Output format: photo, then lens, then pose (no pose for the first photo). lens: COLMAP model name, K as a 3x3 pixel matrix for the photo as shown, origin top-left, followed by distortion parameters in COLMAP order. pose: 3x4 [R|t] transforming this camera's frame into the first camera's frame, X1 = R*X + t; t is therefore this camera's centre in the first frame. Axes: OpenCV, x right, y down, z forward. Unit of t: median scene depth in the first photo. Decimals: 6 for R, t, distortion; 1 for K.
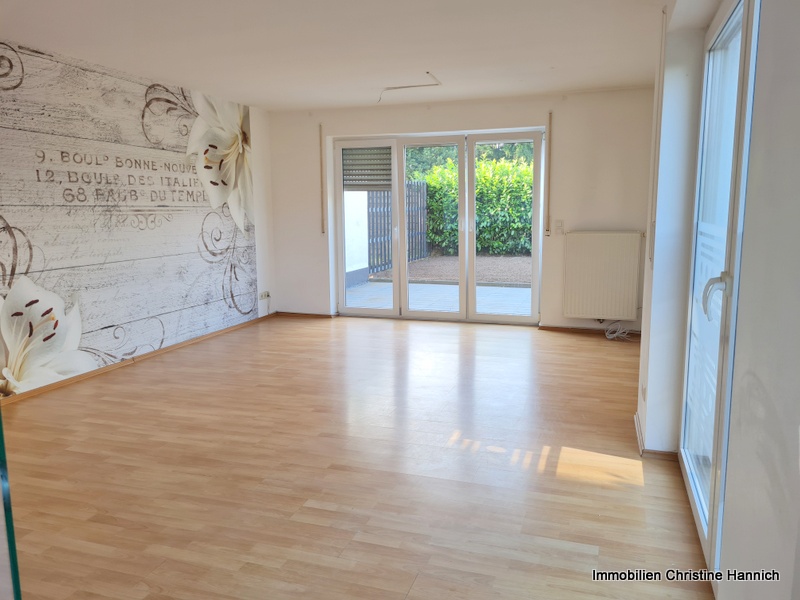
lens RADIAL K [[604.2, 0, 402.1], [0, 604.2, 299.2], [0, 0, 1]] dist [0.038427, -0.011352]
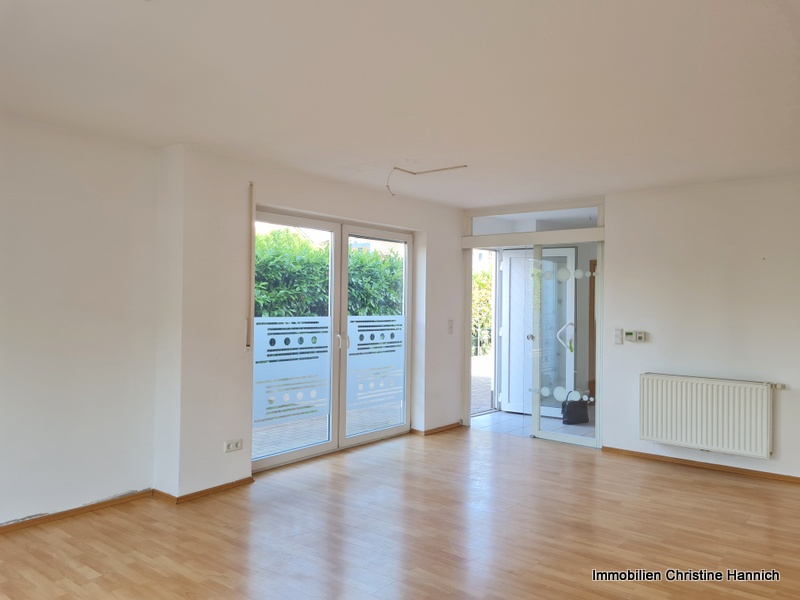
lens RADIAL K [[604.2, 0, 400.2], [0, 604.2, 299.6], [0, 0, 1]] dist [0.038427, -0.011352]
pose [[-0.939702, -0.001873, 0.341989, -0.397793], [0.049086, 0.988893, 0.140291, -0.329287], [-0.338453, 0.148619, -0.929173, 2.029471]]
